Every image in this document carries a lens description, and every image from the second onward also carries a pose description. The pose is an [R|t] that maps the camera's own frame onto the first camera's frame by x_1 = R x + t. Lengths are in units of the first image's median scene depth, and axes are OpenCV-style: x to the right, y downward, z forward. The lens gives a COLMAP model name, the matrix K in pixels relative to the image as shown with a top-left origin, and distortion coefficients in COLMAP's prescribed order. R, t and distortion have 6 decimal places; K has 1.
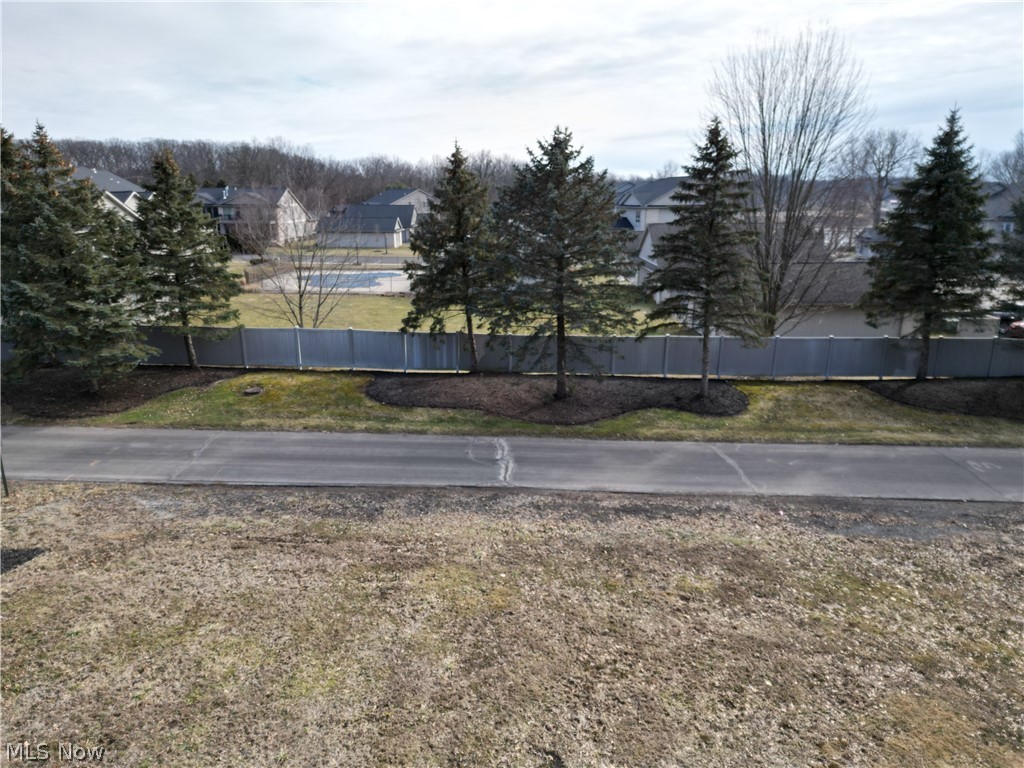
lens RADIAL K [[706.6, 0, 512.0], [0, 706.6, 384.0], [0, 0, 1]] dist [0.002152, 0.001038]
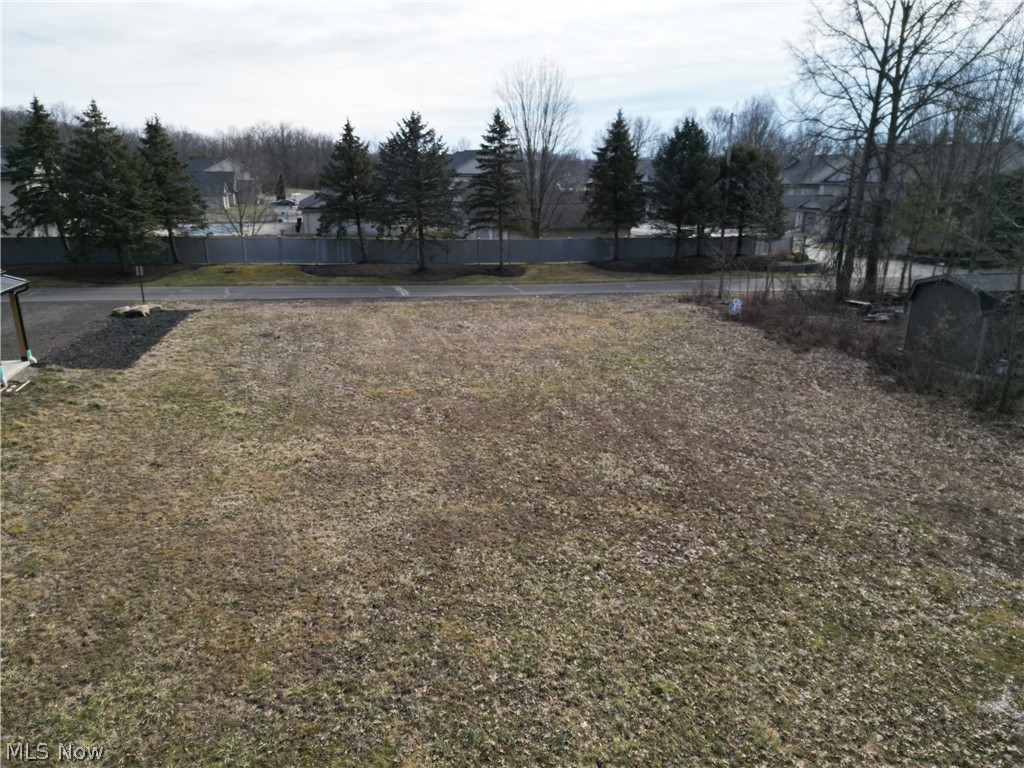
lens RADIAL K [[721.5, 0, 512.0], [0, 721.5, 384.0], [0, 0, 1]] dist [0.001437, 0.032697]
pose [[0.955596, -0.074458, 0.285119, -0.277511], [0.069320, 0.997199, 0.028083, 0.300086], [-0.286411, -0.007072, 0.958081, -0.853858]]
